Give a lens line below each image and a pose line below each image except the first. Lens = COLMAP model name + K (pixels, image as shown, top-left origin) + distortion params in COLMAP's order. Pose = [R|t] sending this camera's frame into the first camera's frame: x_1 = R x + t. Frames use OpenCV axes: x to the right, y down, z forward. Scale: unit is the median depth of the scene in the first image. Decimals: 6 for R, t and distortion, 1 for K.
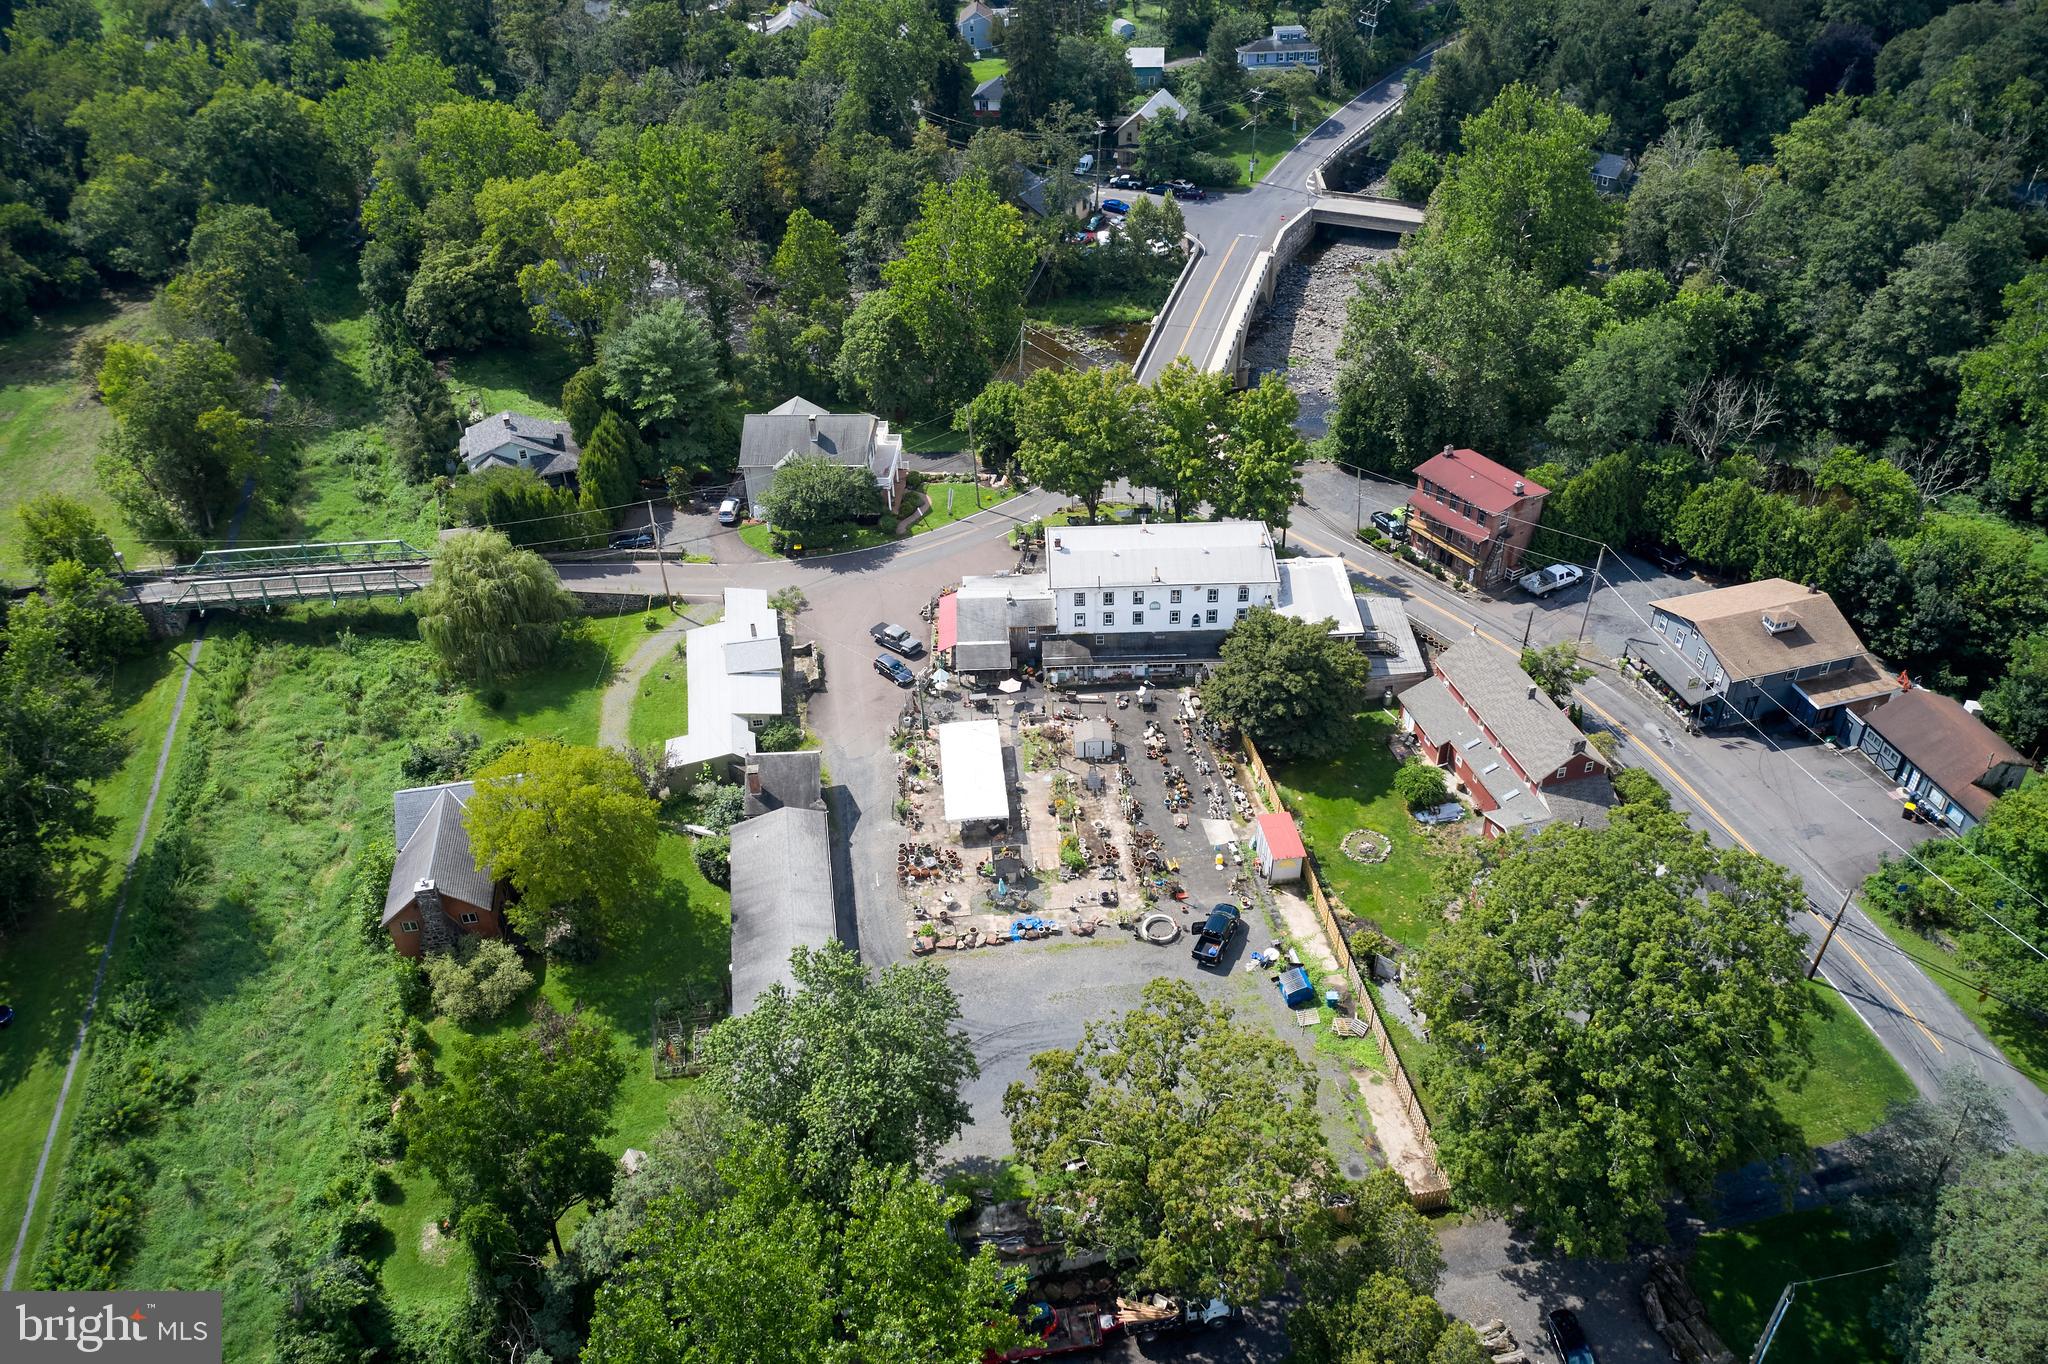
lens RADIAL K [[1617.2, 0, 1024.0], [0, 1617.2, 682.0], [0, 0, 1]] dist [-0.027380, 0.001525]
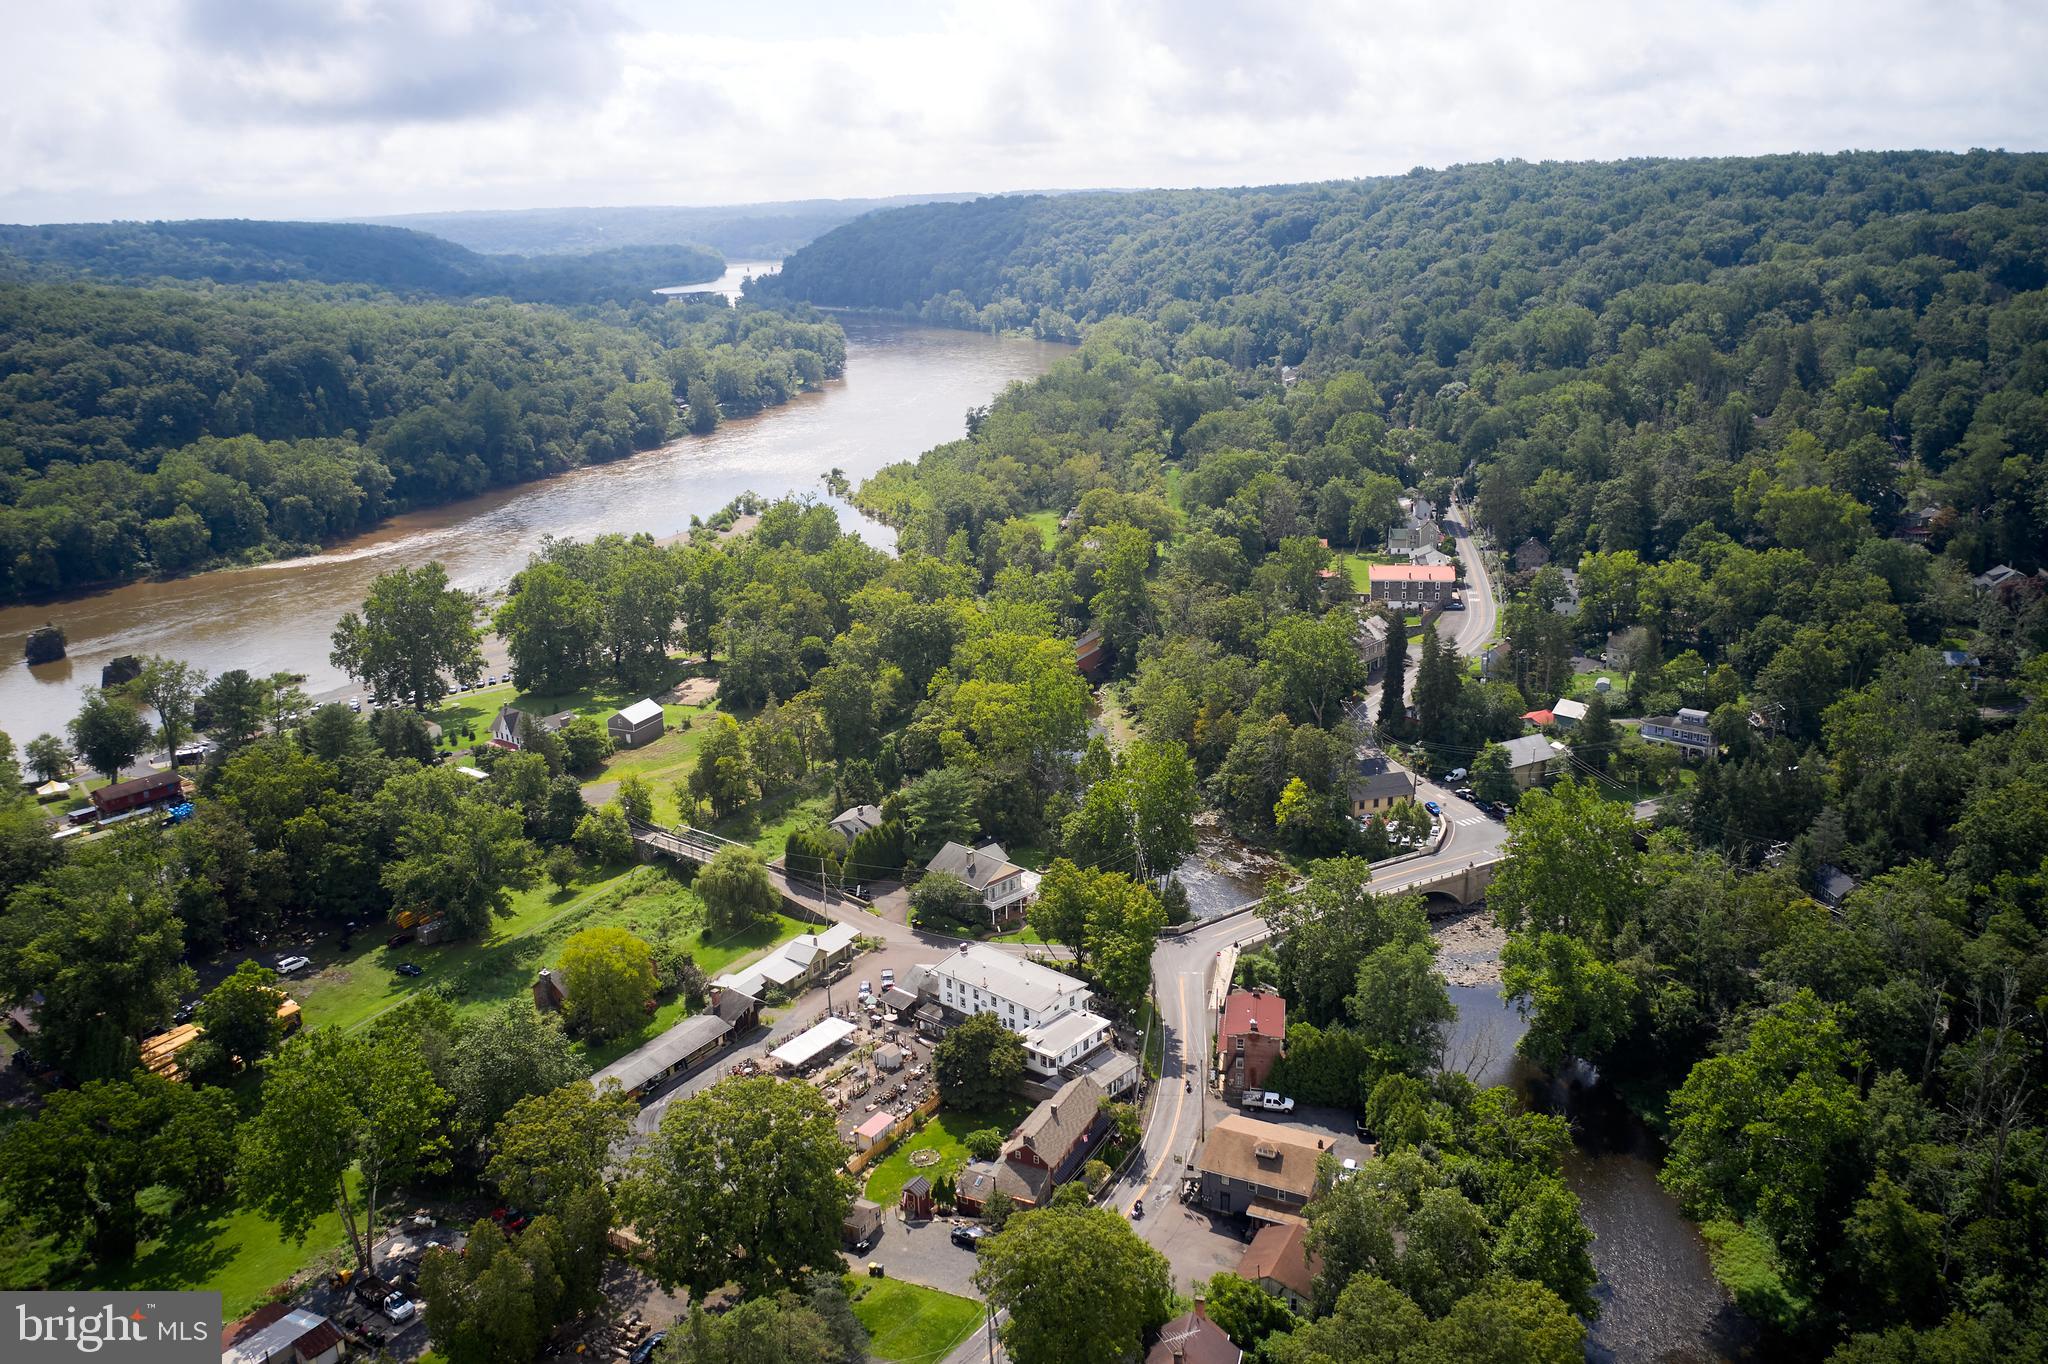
lens RADIAL K [[1587.7, 0, 1024.0], [0, 1587.7, 682.0], [0, 0, 1]] dist [-0.024653, 0.000010]
pose [[0.745678, 0.201740, -0.635031, 1.018996], [-0.390299, 0.904688, -0.170898, -0.080826], [0.540028, 0.375287, 0.753345, -0.256868]]
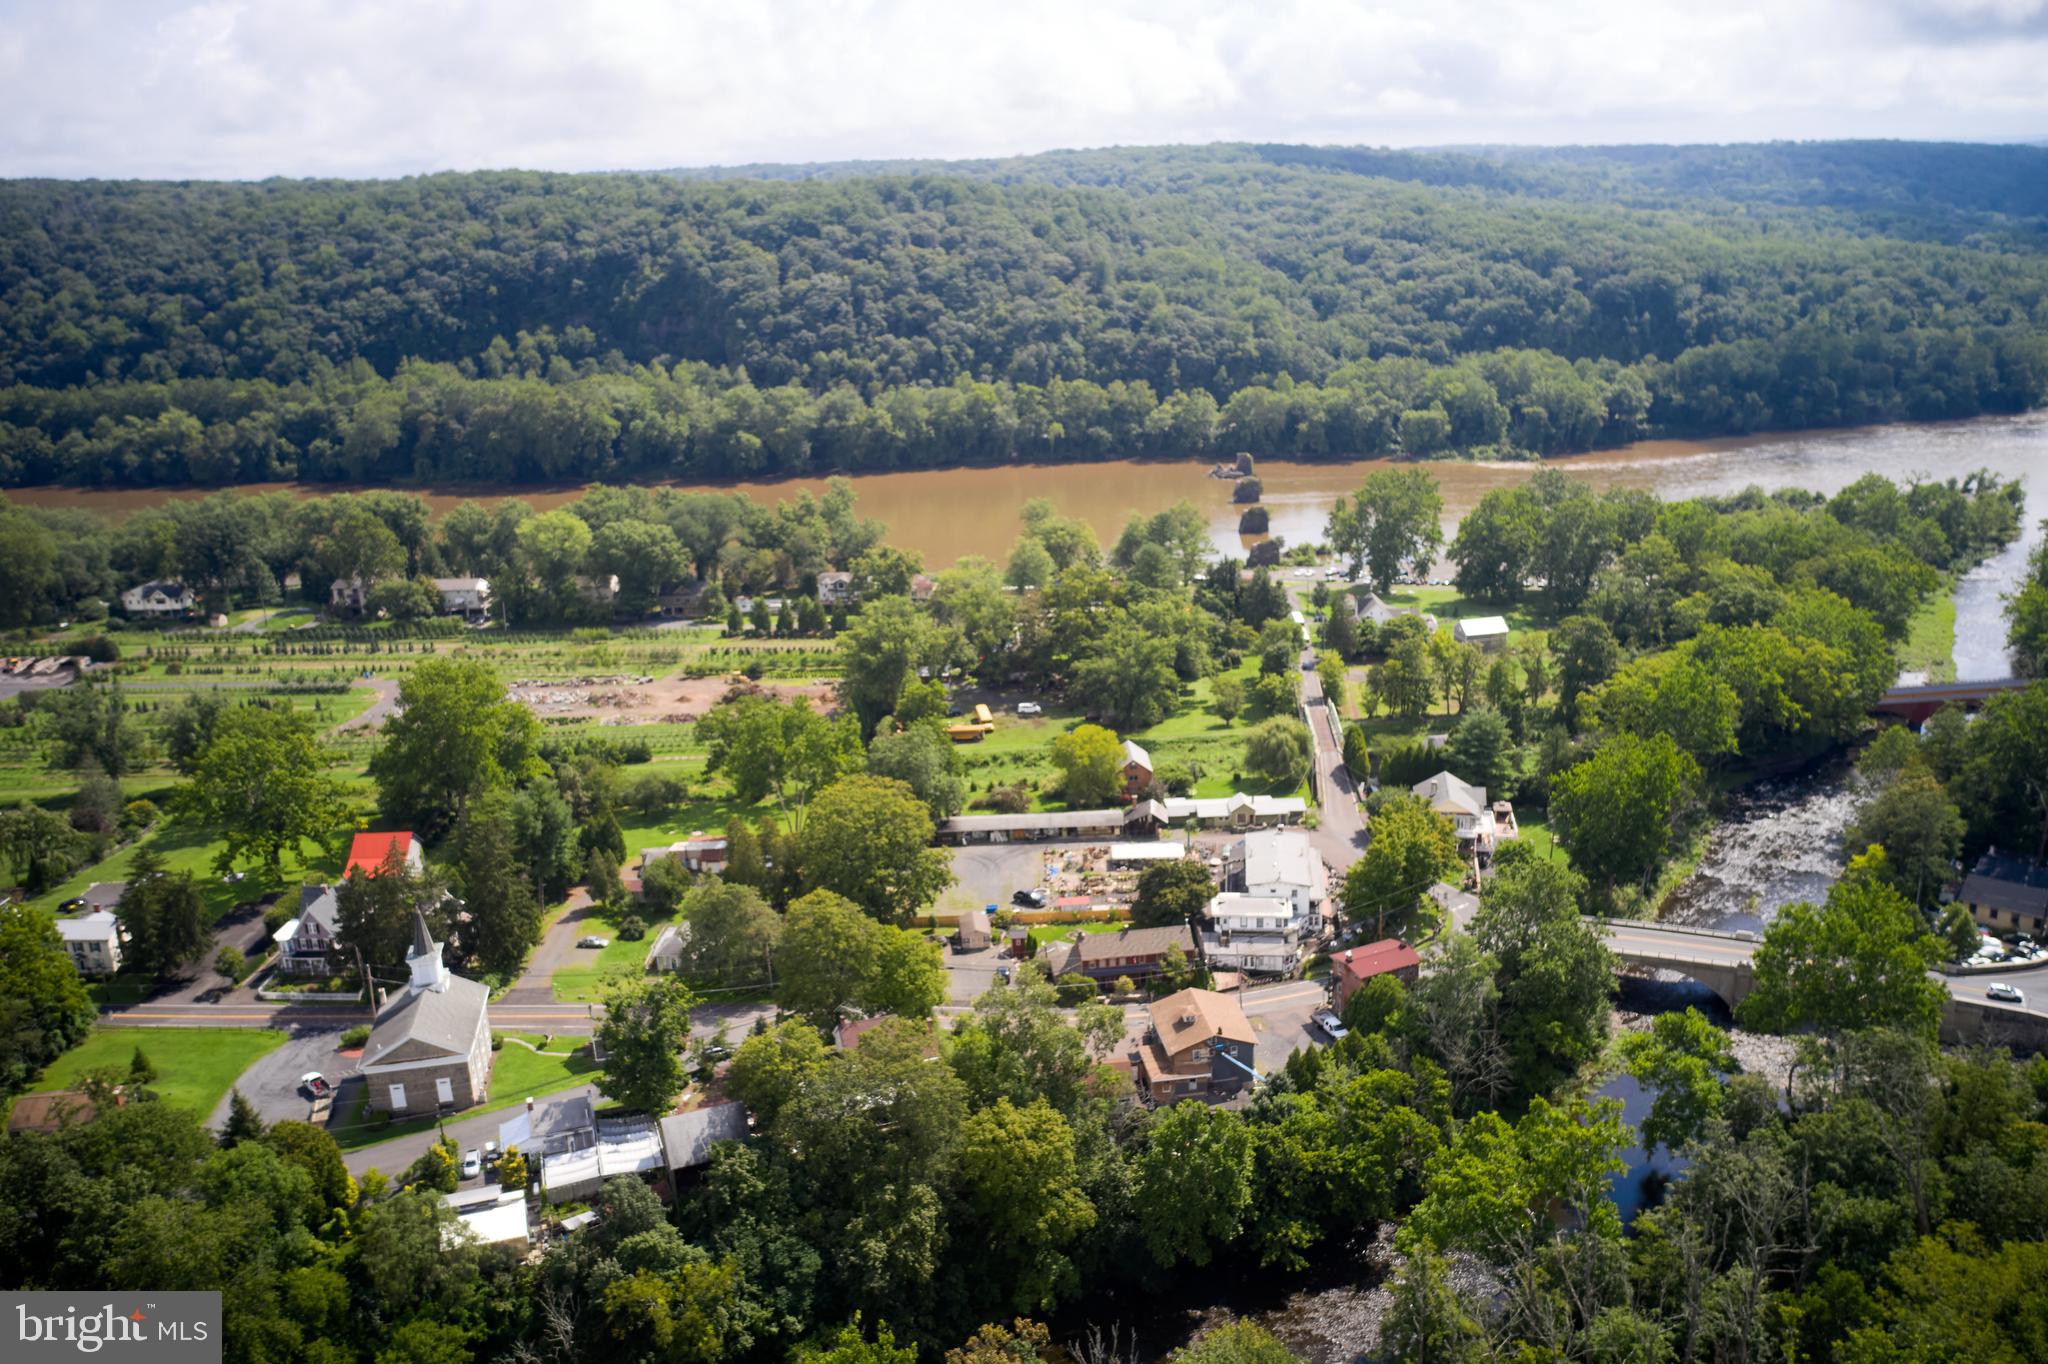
lens RADIAL K [[1617.2, 0, 1024.0], [0, 1617.2, 682.0], [0, 0, 1]] dist [-0.027380, 0.001525]
pose [[-0.128379, 0.329856, -0.935261, 1.749518], [-0.553989, 0.758353, 0.343507, -0.694936], [0.822566, 0.562224, 0.085380, 0.508409]]
